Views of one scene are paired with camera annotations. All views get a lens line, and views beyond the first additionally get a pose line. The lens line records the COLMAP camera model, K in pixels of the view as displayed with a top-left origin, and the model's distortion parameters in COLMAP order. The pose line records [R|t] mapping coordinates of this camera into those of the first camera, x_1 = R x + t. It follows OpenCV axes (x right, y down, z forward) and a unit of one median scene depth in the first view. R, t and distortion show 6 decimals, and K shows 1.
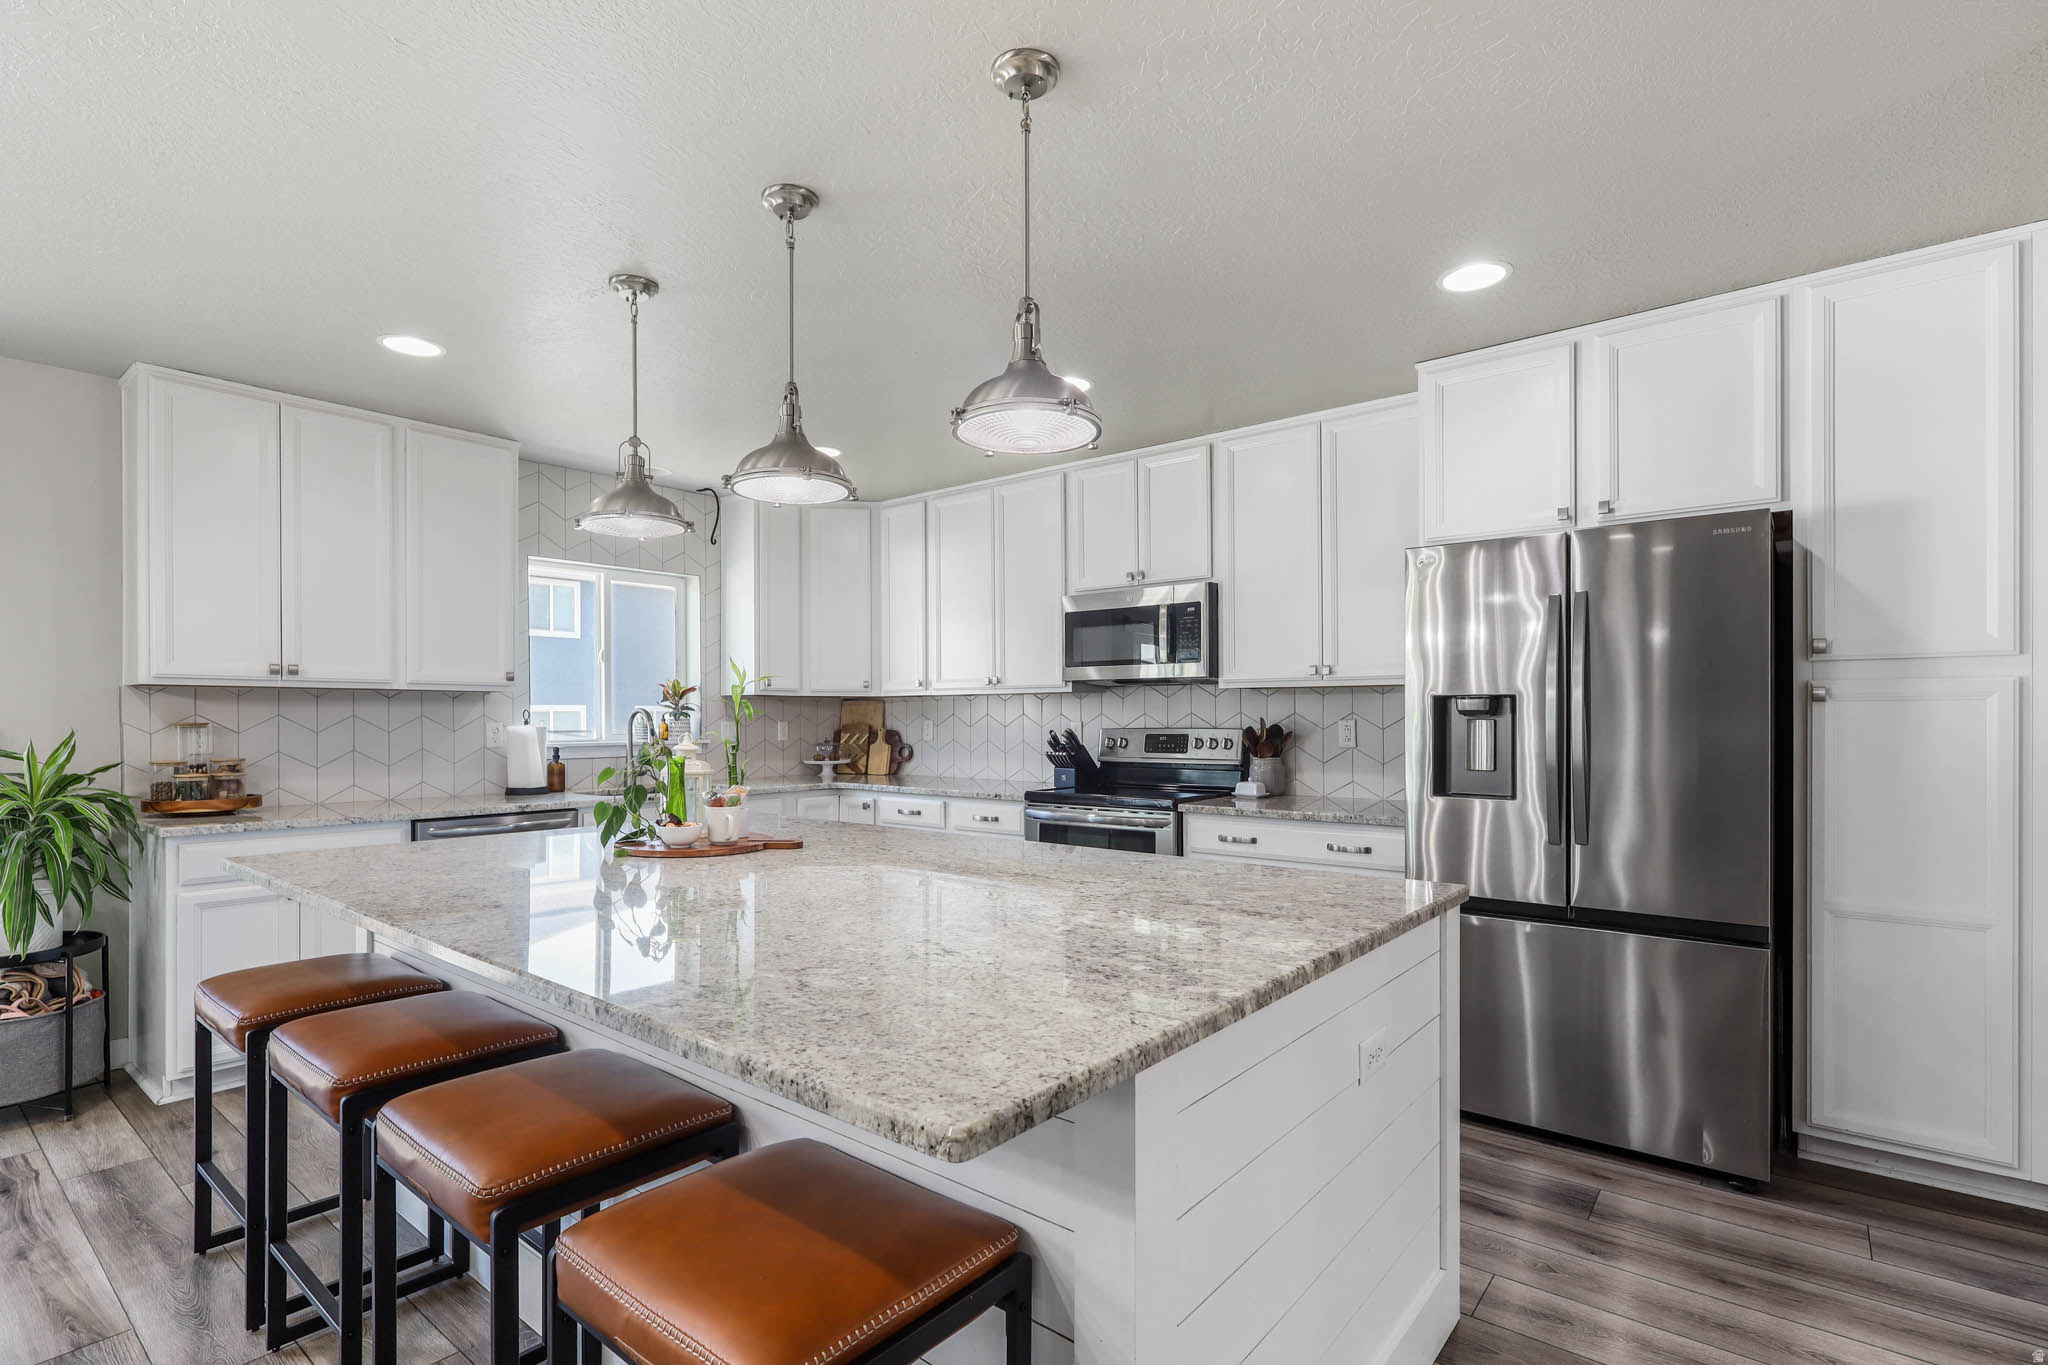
lens RADIAL K [[967.9, 0, 1030.8], [0, 967.9, 702.7], [0, 0, 1]] dist [0.003397, -0.000662]
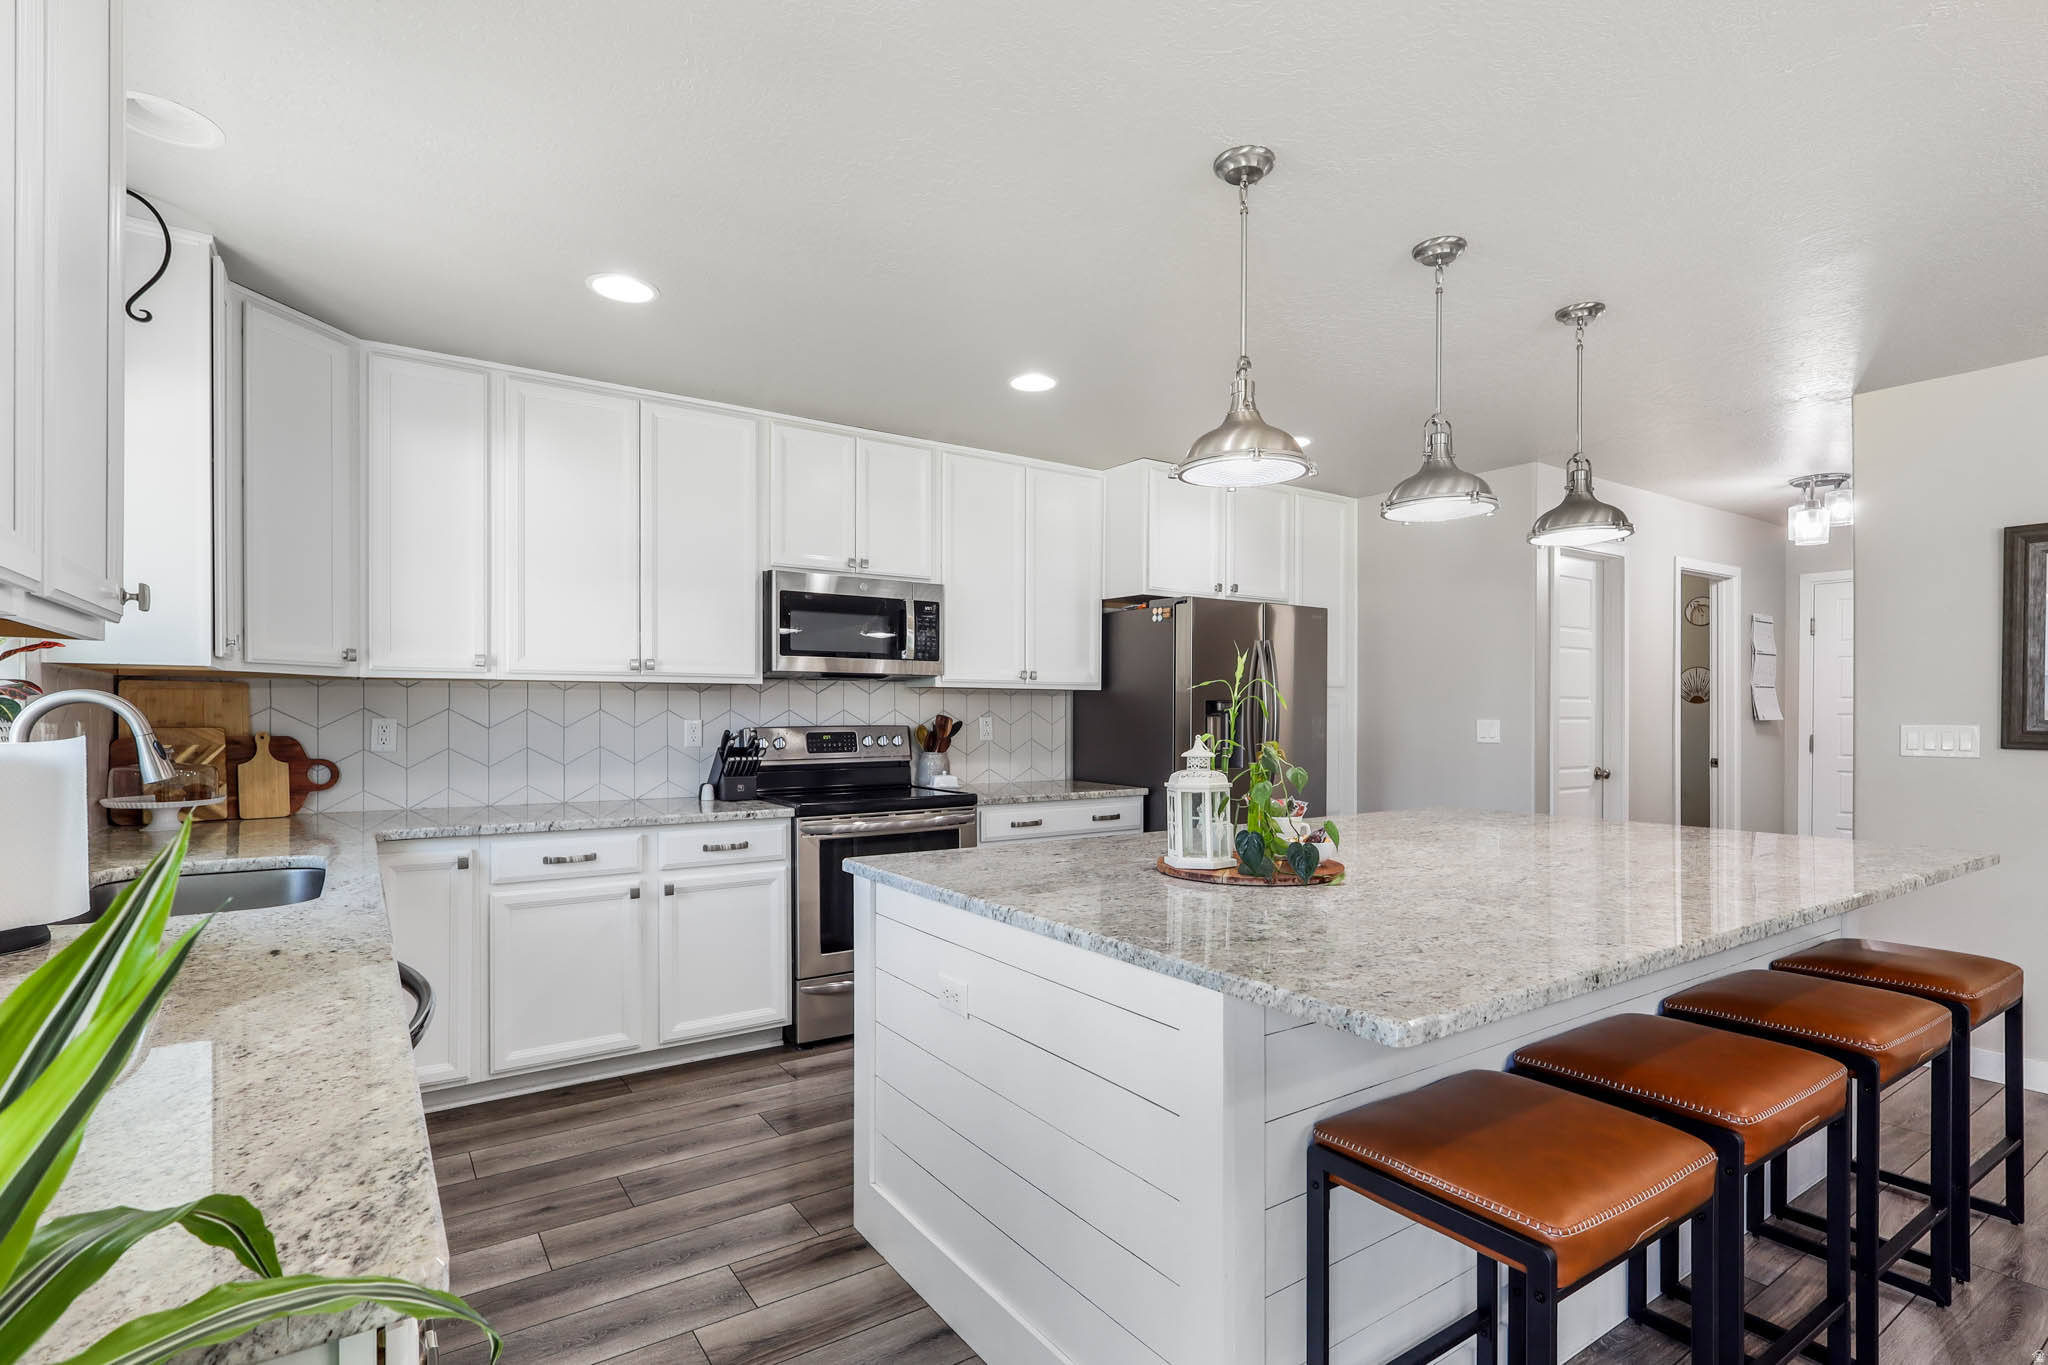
lens RADIAL K [[967.9, 0, 1031.7], [0, 967.9, 699.2], [0, 0, 1]] dist [0.003397, -0.000662]
pose [[0.282215, 0.013189, 0.959260, -0.747635], [-0.019649, 0.999775, -0.007965, 0.004397], [-0.959150, -0.016601, 0.282411, 0.582184]]
